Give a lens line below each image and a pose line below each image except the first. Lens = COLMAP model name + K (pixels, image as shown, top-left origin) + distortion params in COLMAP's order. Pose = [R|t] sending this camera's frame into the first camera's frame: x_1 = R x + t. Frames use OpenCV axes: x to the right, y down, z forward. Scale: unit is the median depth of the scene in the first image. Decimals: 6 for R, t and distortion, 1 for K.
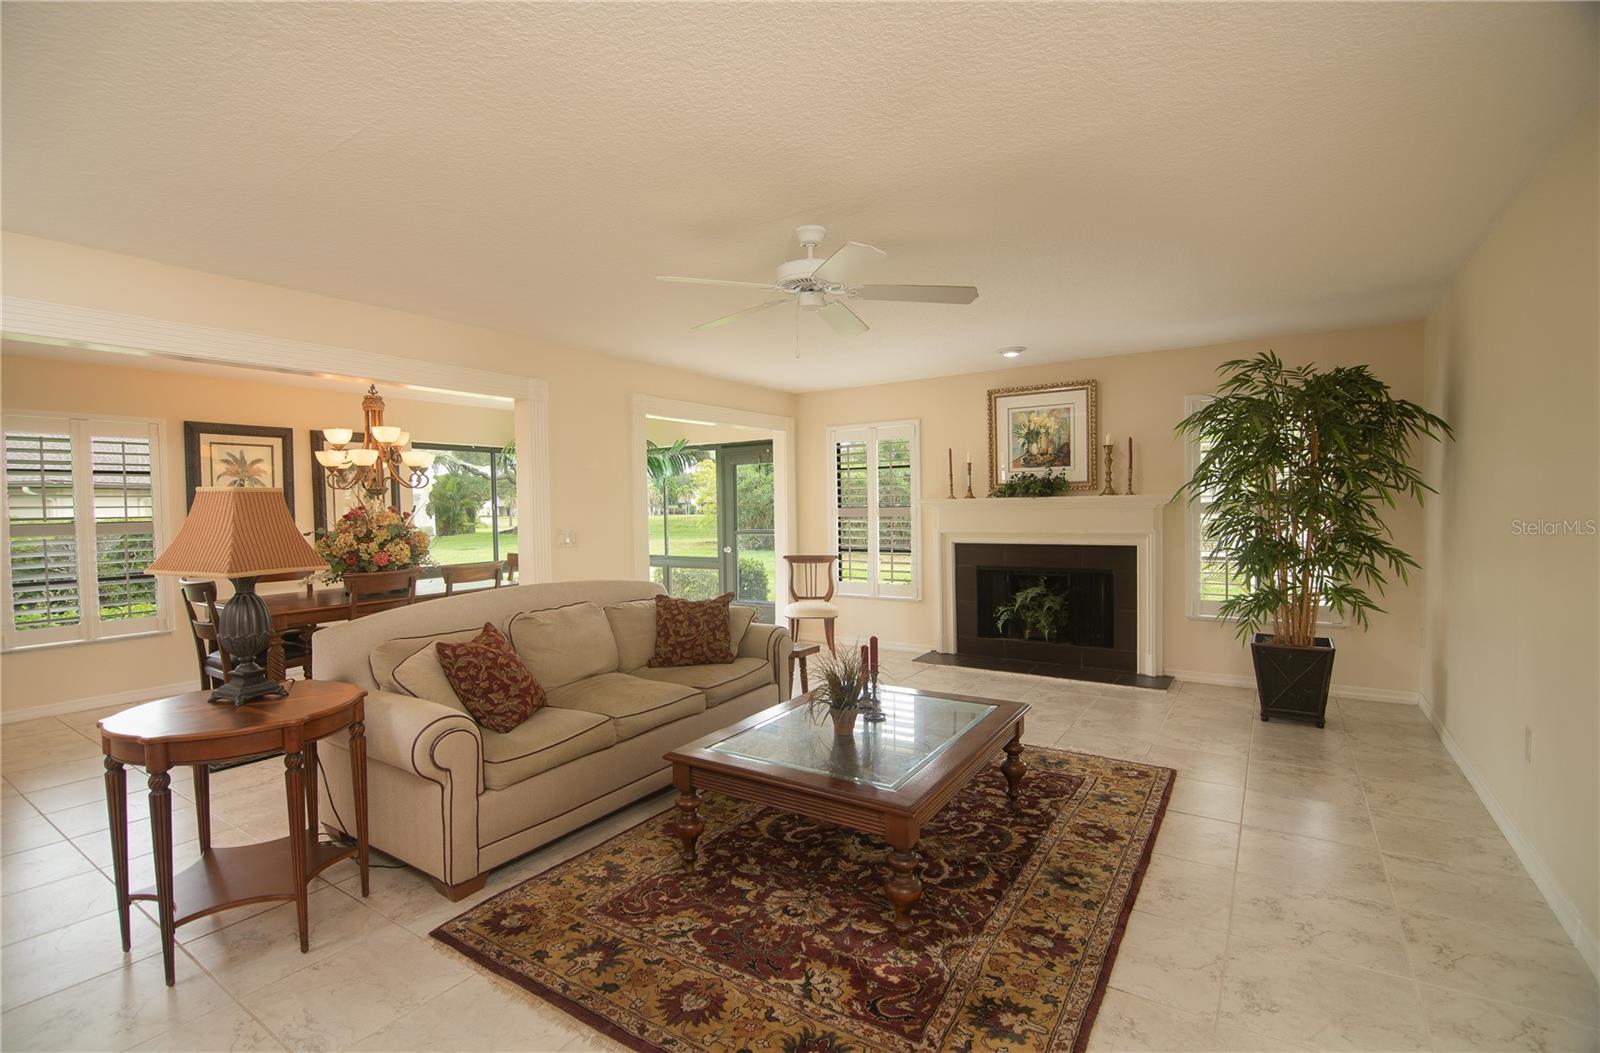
lens RADIAL K [[740.8, 0, 800.0], [0, 740.8, 526.5], [0, 0, 1]] dist [0.000597, 0.000030]
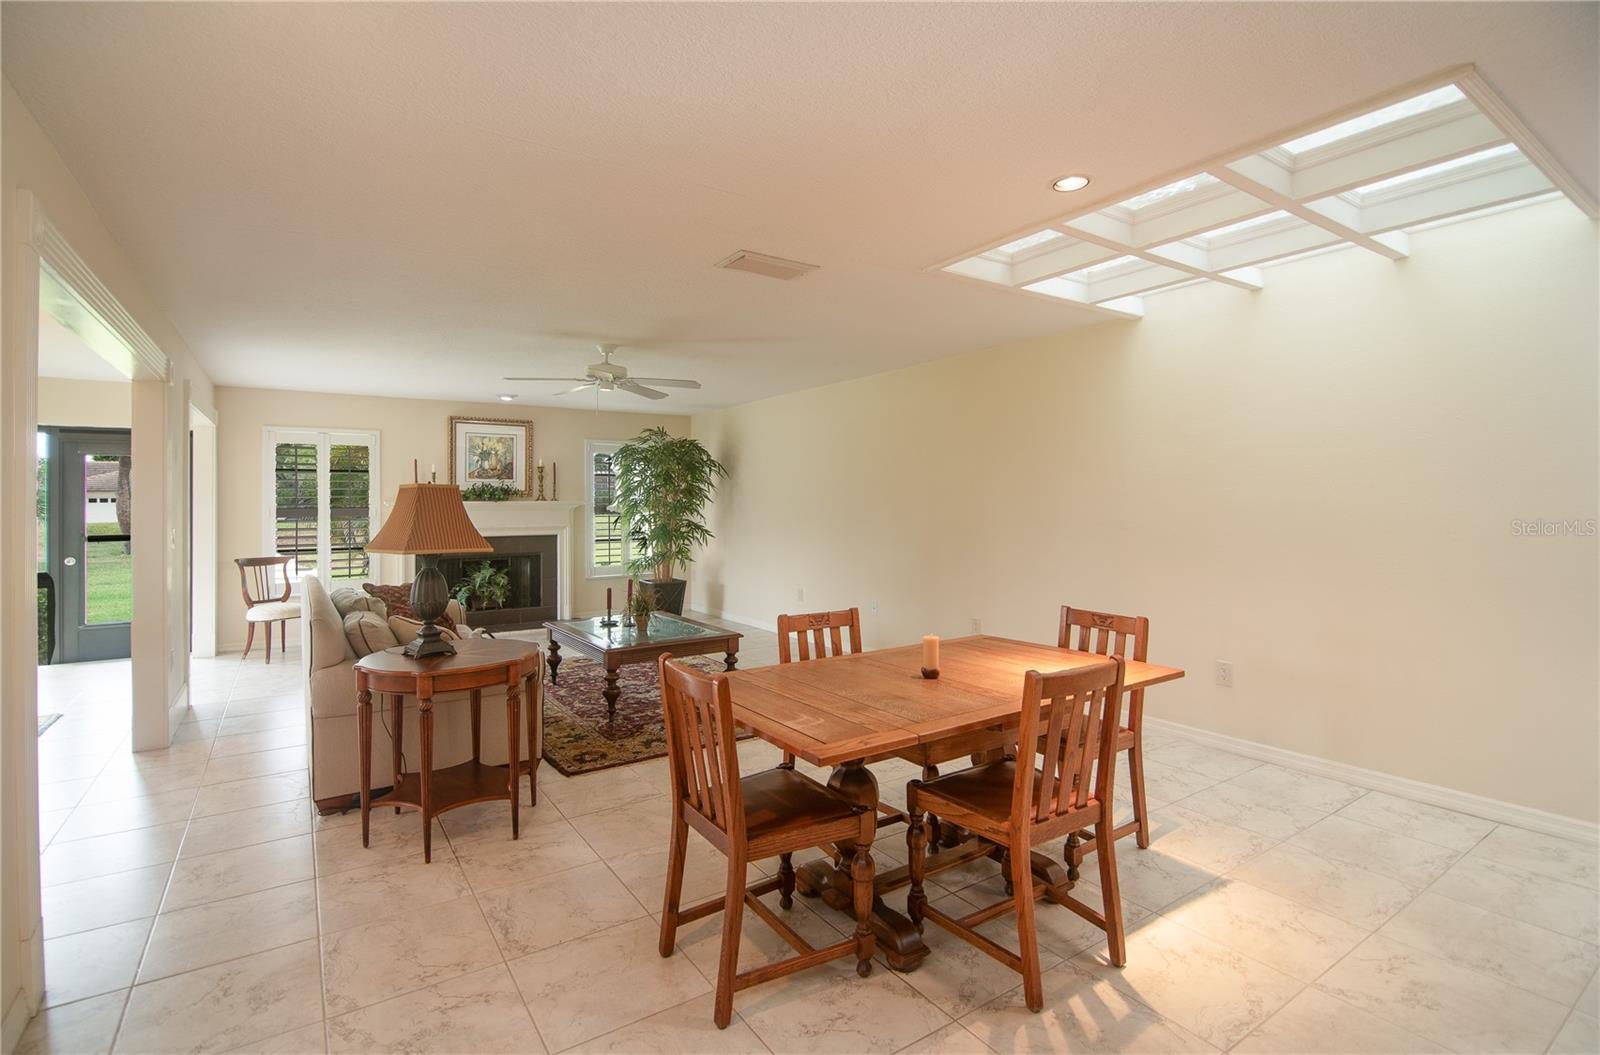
lens RADIAL K [[740.8, 0, 800.0], [0, 740.8, 527.5], [0, 0, 1]] dist [0.000597, 0.000030]
pose [[0.383040, -0.020044, 0.923514, -0.741201], [0.022652, 0.999668, 0.012302, 0.004157], [-0.923454, 0.016207, 0.383367, -0.032664]]
